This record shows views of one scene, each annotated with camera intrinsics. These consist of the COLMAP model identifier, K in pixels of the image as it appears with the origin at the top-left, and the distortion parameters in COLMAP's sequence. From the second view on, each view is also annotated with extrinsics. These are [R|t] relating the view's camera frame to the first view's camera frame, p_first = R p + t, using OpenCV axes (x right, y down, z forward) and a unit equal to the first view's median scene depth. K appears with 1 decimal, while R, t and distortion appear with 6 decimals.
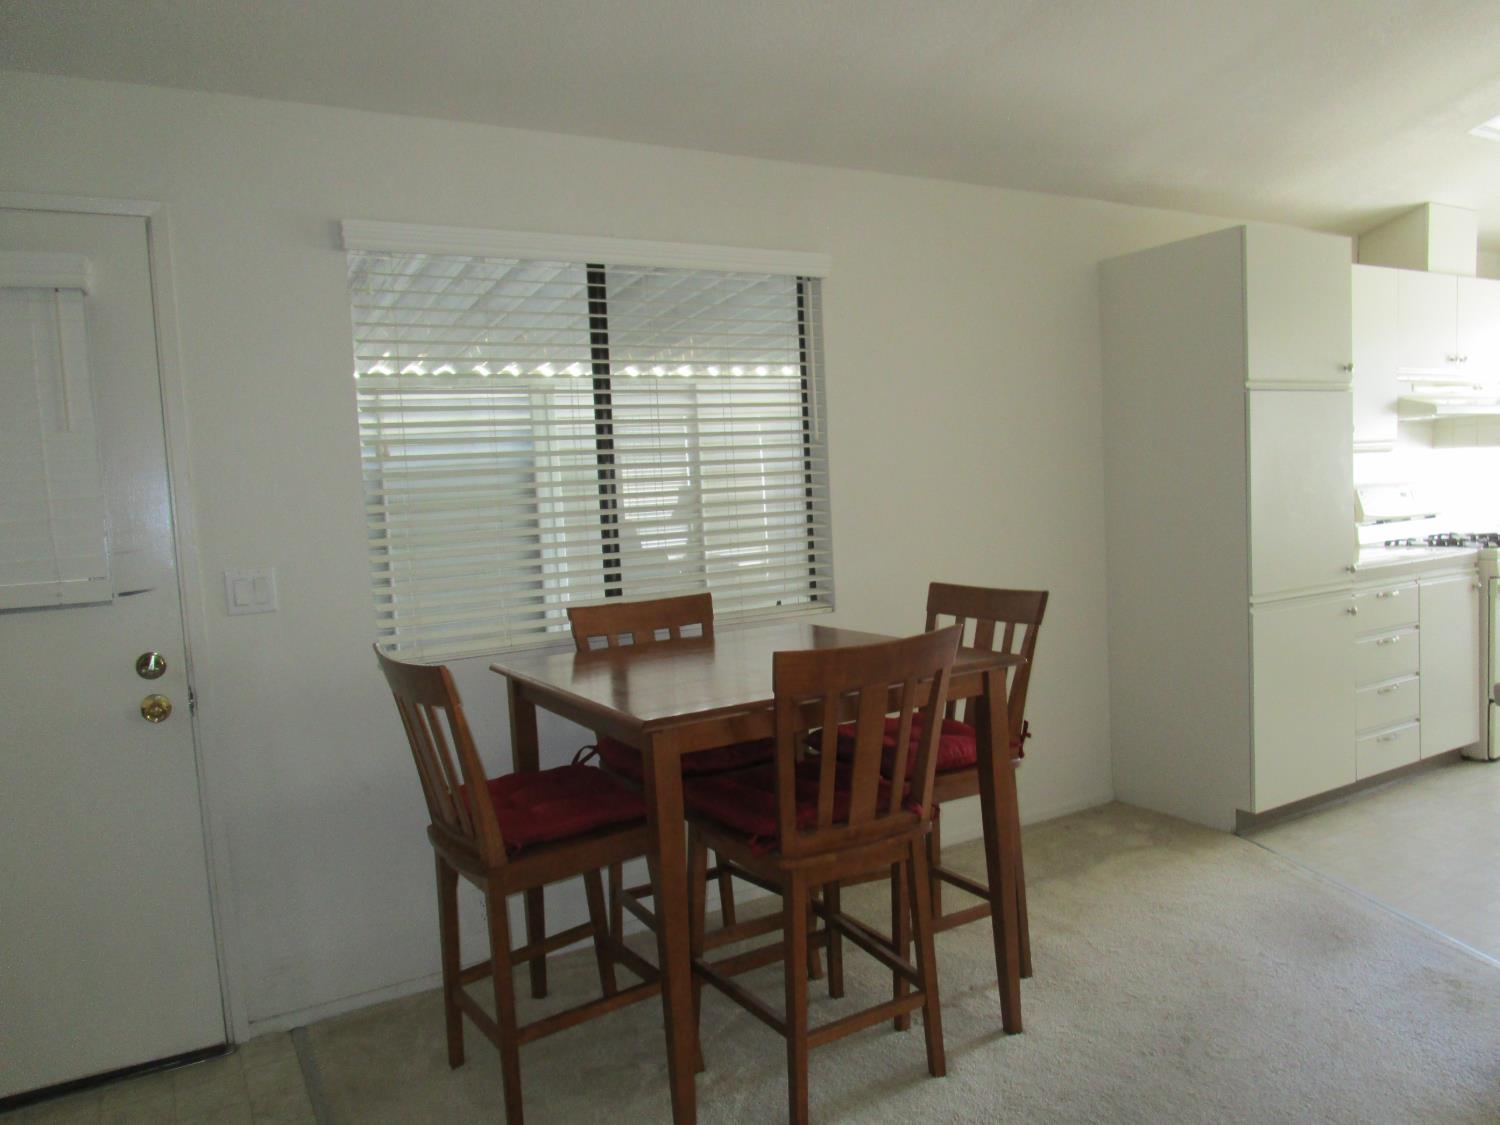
lens RADIAL K [[1073.7, 0, 742.1], [0, 1073.7, 548.9], [0, 0, 1]] dist [-0.039538, 0.019226]
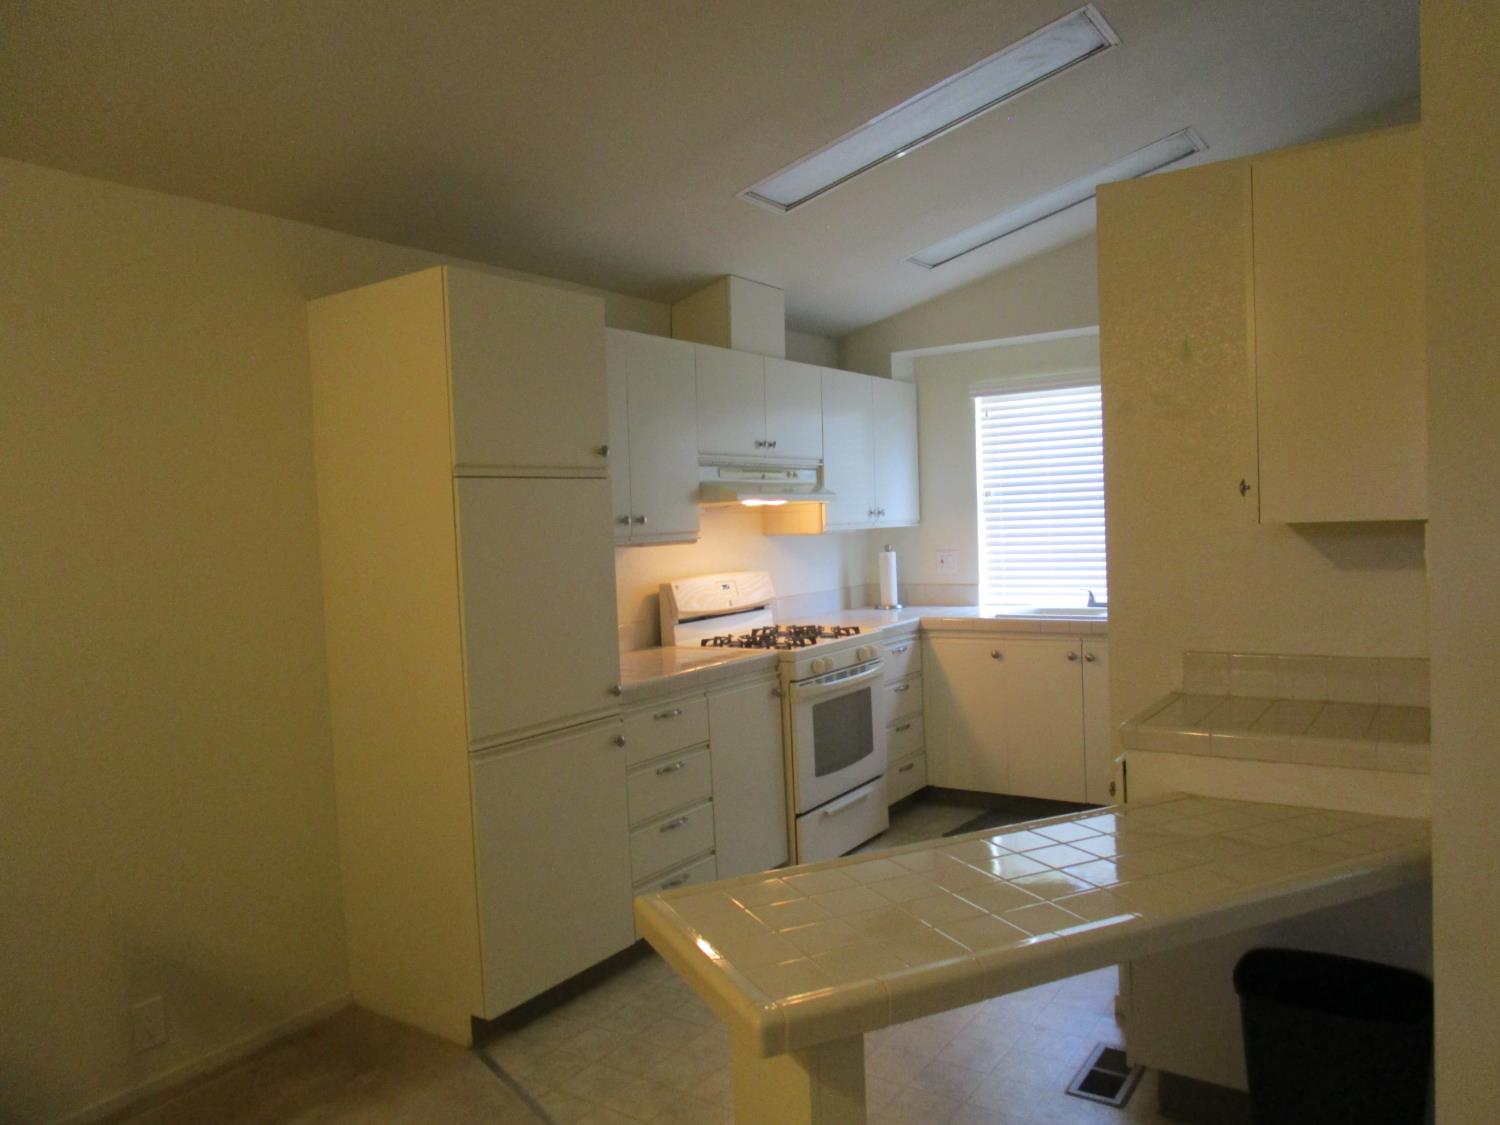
lens RADIAL K [[1073.7, 0, 750.1], [0, 1073.7, 553.2], [0, 0, 1]] dist [-0.039538, 0.019226]
pose [[0.901119, -0.008608, 0.433486, 0.270844], [0.031586, 0.998450, -0.045832, -0.042007], [-0.432419, 0.054992, 0.899994, 0.170064]]
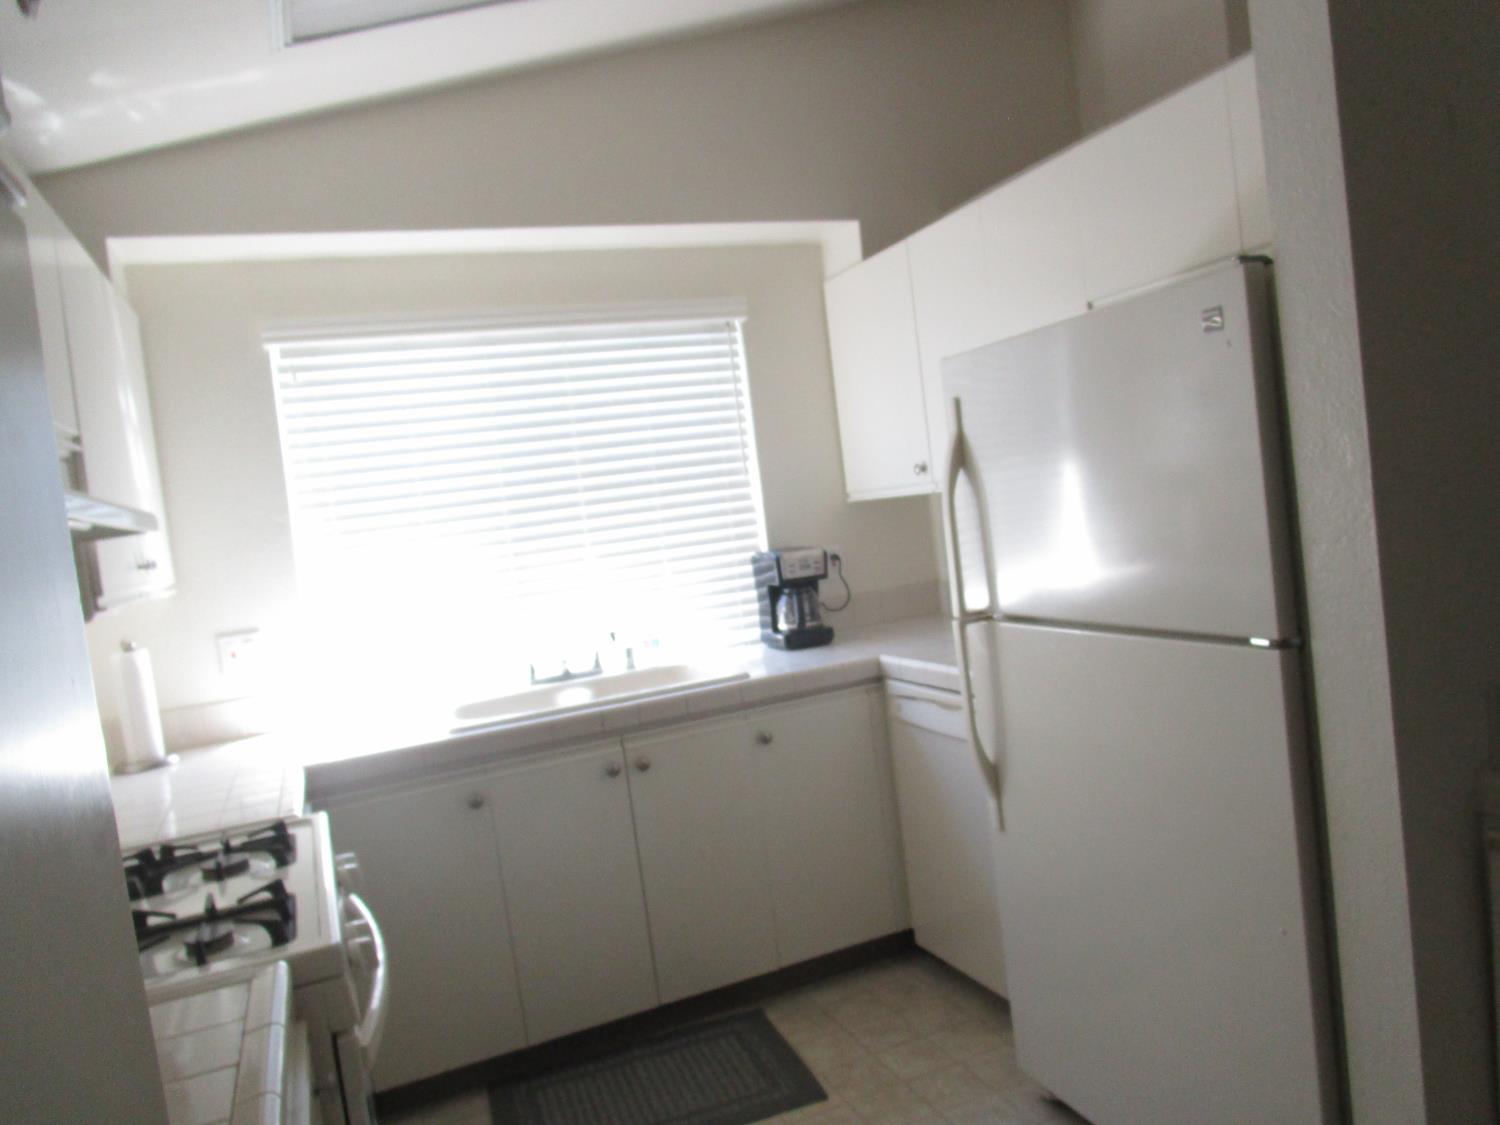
lens RADIAL K [[1073.7, 0, 748.5], [0, 1073.7, 574.7], [0, 0, 1]] dist [-0.039538, 0.019226]
pose [[0.144269, -0.048967, 0.988326, 0.420363], [0.182513, 0.982956, 0.022059, -0.089257], [-0.972561, 0.177200, 0.150747, 0.803801]]
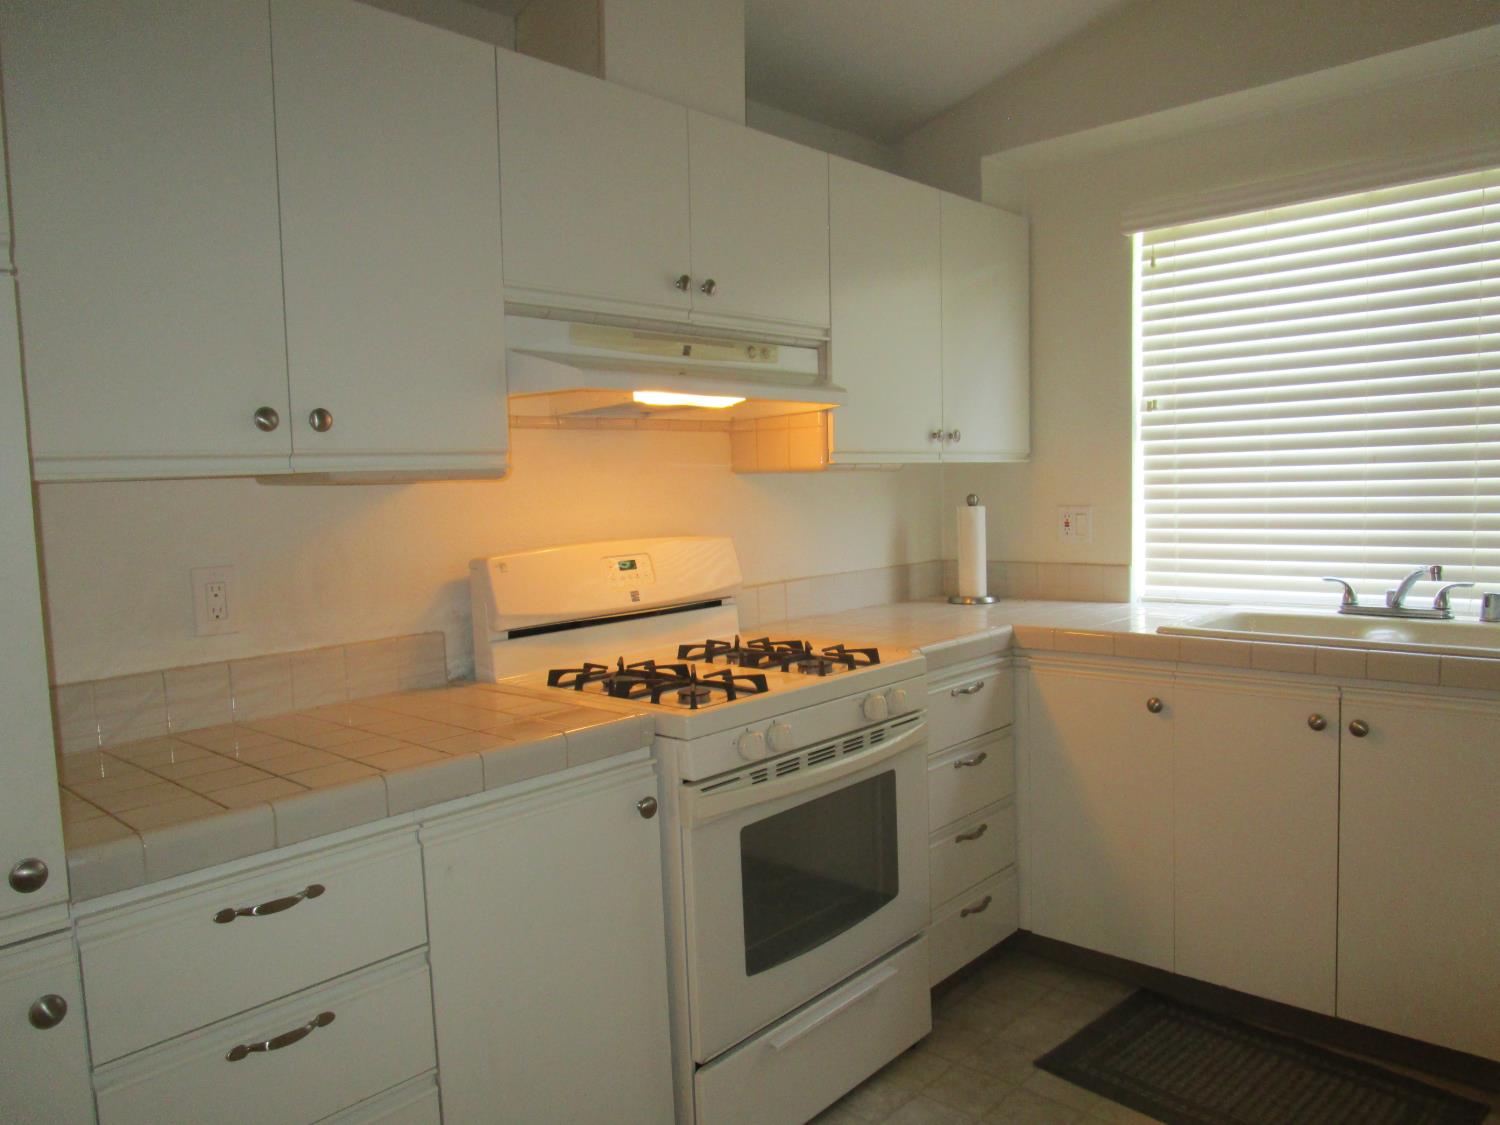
lens RADIAL K [[1073.7, 0, 748.1], [0, 1073.7, 560.9], [0, 0, 1]] dist [-0.039538, 0.019226]
pose [[0.954944, -0.009332, 0.296640, 0.602450], [0.011250, 0.999925, -0.004761, -0.057123], [-0.296573, 0.007883, 0.954978, 0.582726]]
